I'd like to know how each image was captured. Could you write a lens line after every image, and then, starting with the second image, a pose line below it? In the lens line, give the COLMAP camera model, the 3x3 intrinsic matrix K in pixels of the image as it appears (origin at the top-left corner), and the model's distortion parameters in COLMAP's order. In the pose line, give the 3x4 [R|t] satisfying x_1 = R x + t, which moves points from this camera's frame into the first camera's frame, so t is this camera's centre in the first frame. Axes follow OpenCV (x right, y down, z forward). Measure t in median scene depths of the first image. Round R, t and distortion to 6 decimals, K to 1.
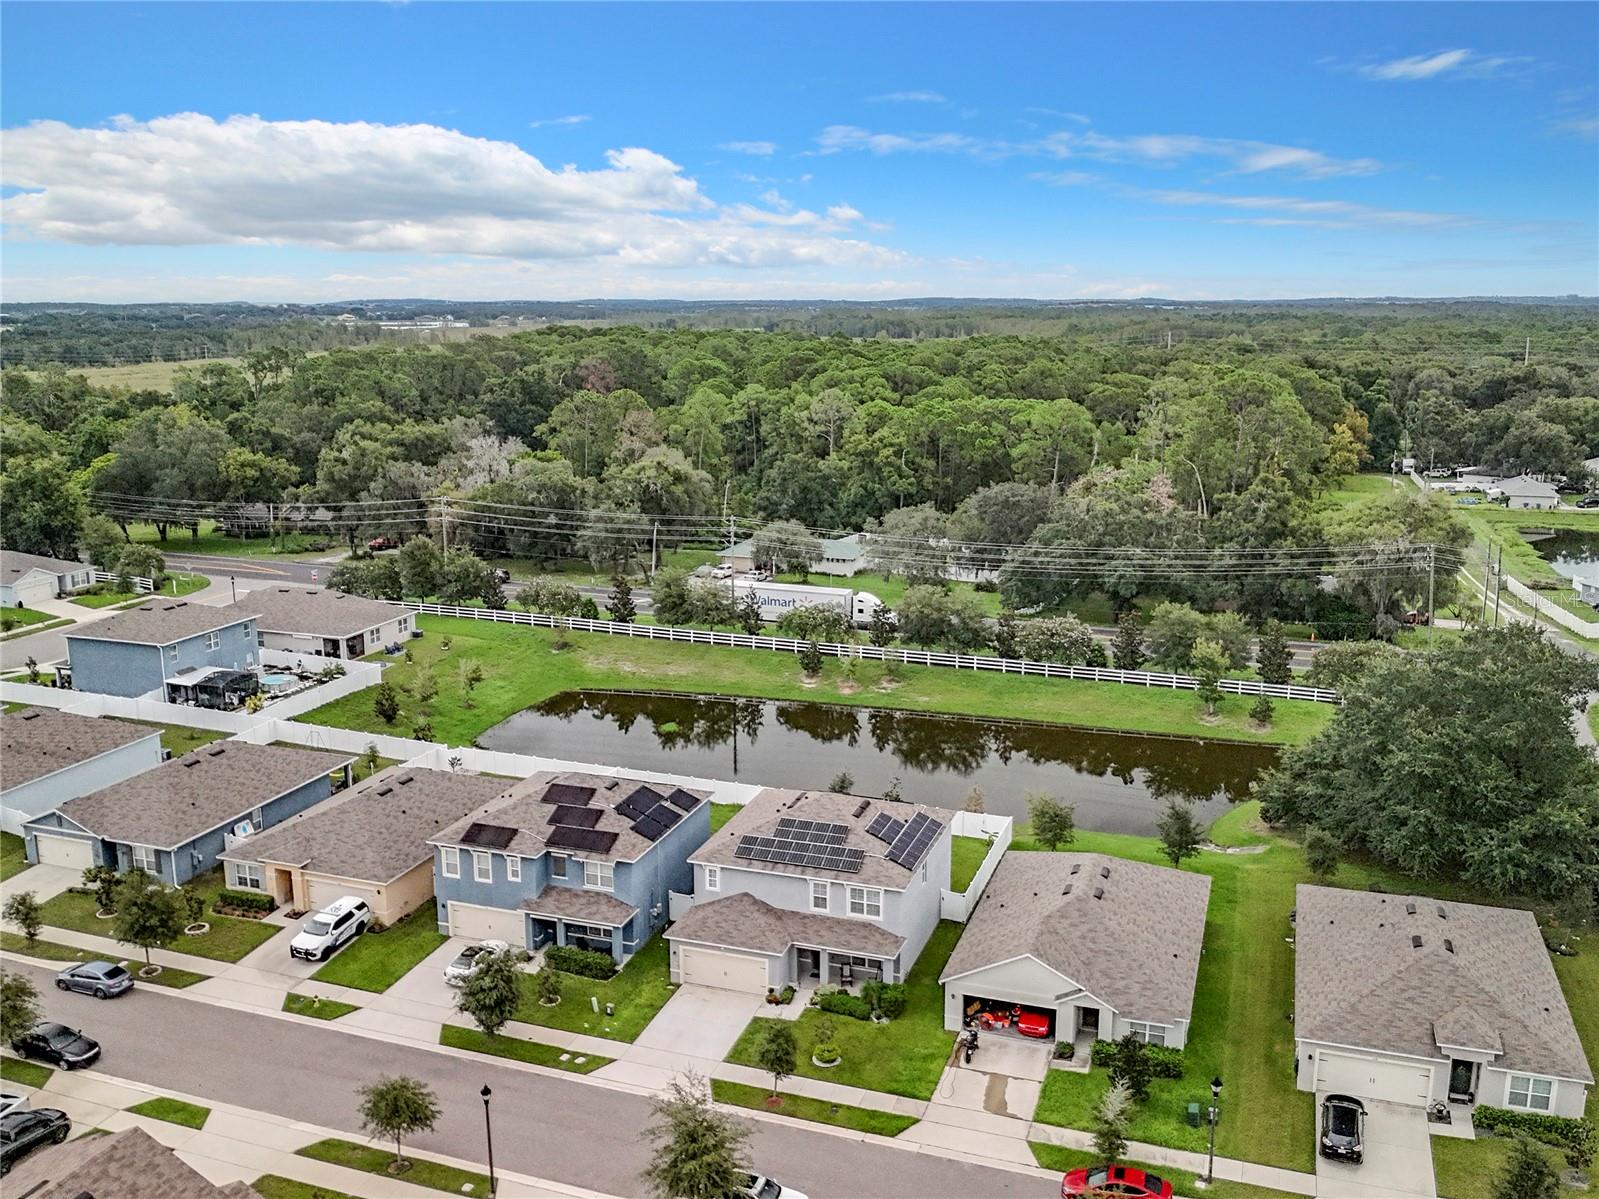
lens RADIAL K [[1288.3, 0, 799.5], [0, 1288.3, 599.5], [0, 0, 1]] dist [0.017343, -0.061949]
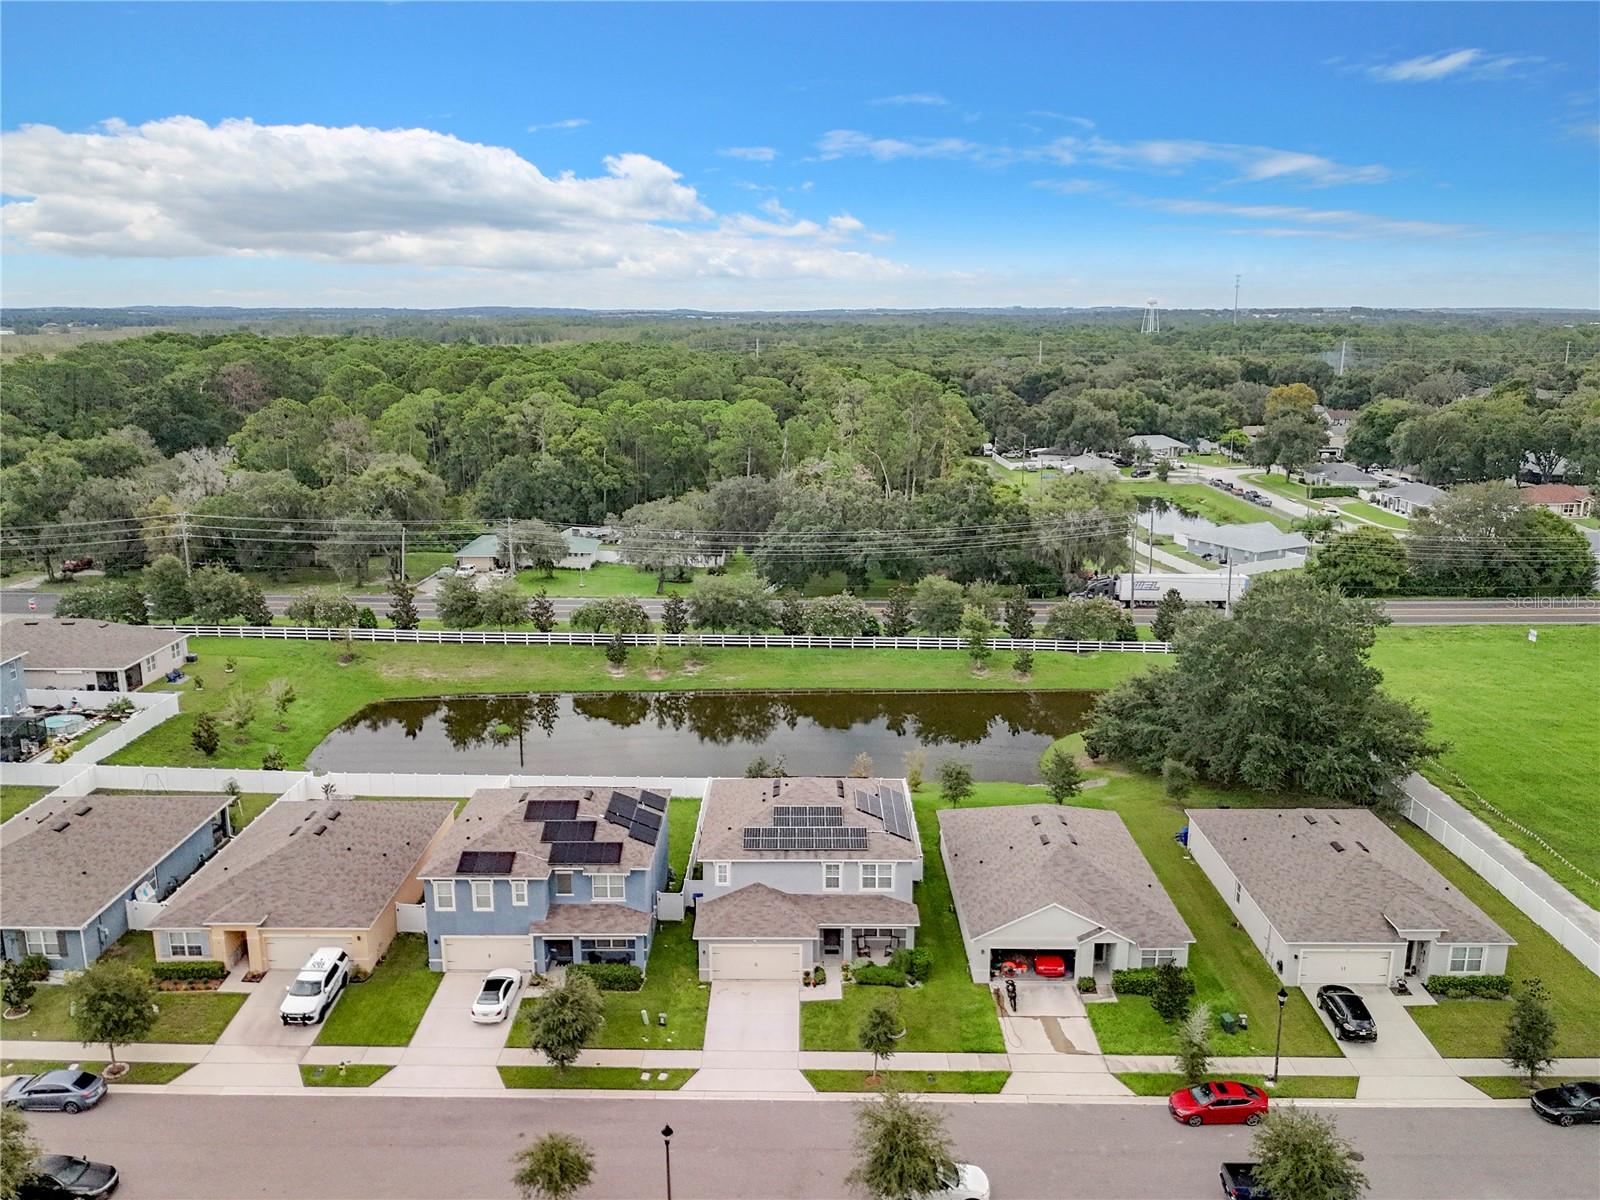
lens RADIAL K [[1159.7, 0, 830.5], [0, 1159.7, 613.4], [0, 0, 1]] dist [0.038880, -0.050825]
pose [[0.952520, -0.072996, 0.295596, -0.207858], [0.064867, 0.997199, 0.037228, -0.015936], [-0.297486, -0.016286, 0.954587, 0.083291]]
